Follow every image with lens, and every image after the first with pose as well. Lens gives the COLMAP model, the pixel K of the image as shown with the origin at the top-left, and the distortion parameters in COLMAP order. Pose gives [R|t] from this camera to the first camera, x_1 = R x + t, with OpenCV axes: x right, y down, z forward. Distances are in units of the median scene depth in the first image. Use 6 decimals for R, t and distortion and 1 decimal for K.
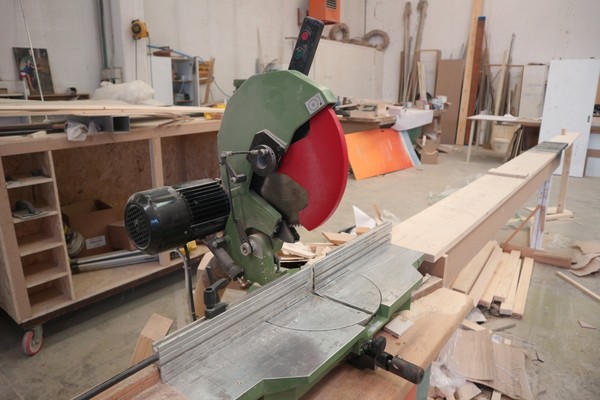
lens RADIAL K [[418.1, 0, 300.0], [0, 418.1, 200.0], [0, 0, 1]] dist [-0.154374, 0.104209]
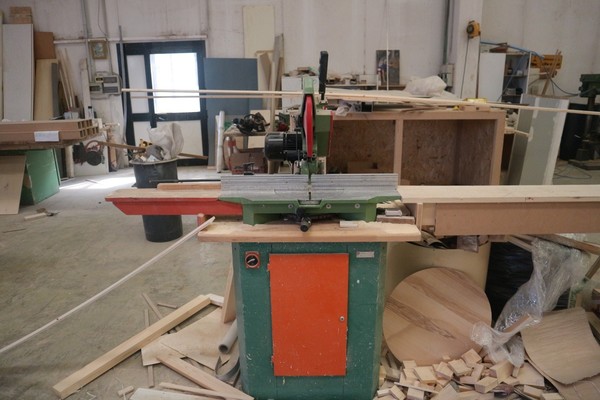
lens RADIAL K [[418.1, 0, 300.9], [0, 418.1, 195.8], [0, 0, 1]] dist [-0.122225, 0.080406]
pose [[0.610342, 0.199388, -0.766634, 0.275714], [-0.193355, 0.976028, 0.099912, 0.011085], [0.768177, 0.087252, 0.634264, -0.052411]]
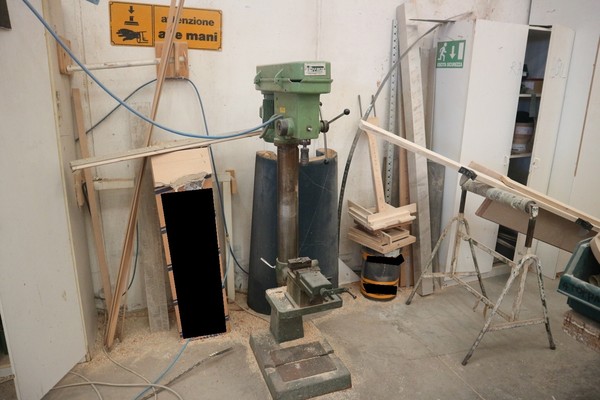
lens RADIAL K [[418.1, 0, 300.9], [0, 418.1, 195.8], [0, 0, 1]] dist [-0.122225, 0.080406]
pose [[0.840105, 0.155546, -0.519642, 0.031544], [-0.158079, 0.986626, 0.039763, -0.304722], [0.518878, 0.048739, 0.853458, 1.073817]]
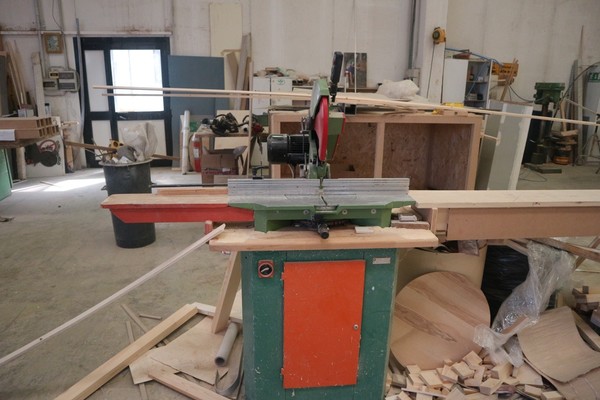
lens RADIAL K [[418.3, 0, 299.2], [0, 418.3, 198.0], [0, 0, 1]] dist [-0.127450, 0.082823]
pose [[0.692207, 0.199043, -0.693708, 0.232377], [-0.200605, 0.976402, 0.079984, 0.018957], [0.693258, 0.083796, 0.715801, -0.078839]]
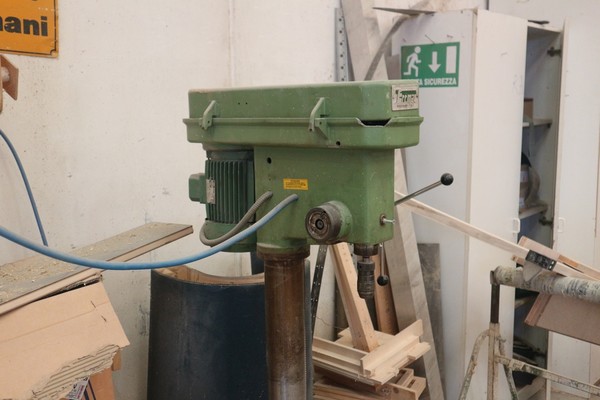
lens RADIAL K [[645.2, 0, 300.4], [0, 645.2, 196.1], [0, 0, 1]] dist [0.015048, 0.025844]
pose [[0.994159, 0.001520, -0.107911, -0.143475], [-0.016214, 0.990655, -0.135422, -0.320294], [0.106697, 0.136381, 0.984894, 1.111465]]
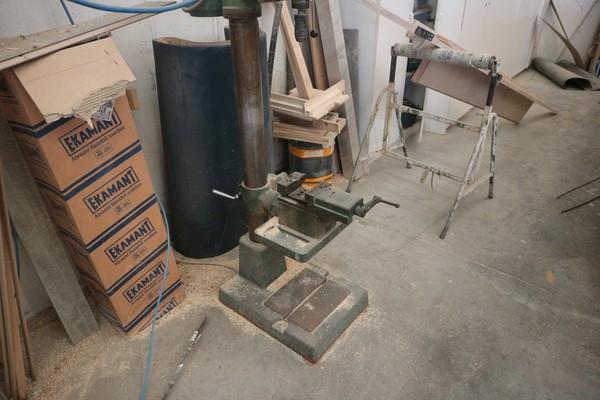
lens RADIAL K [[418.1, 0, 300.9], [0, 418.1, 195.8], [0, 0, 1]] dist [-0.122225, 0.080406]
pose [[0.999343, 0.005578, -0.035821, -0.137137], [0.003988, 0.965175, 0.261574, -0.294189], [0.036032, -0.261545, 0.964518, 1.127318]]
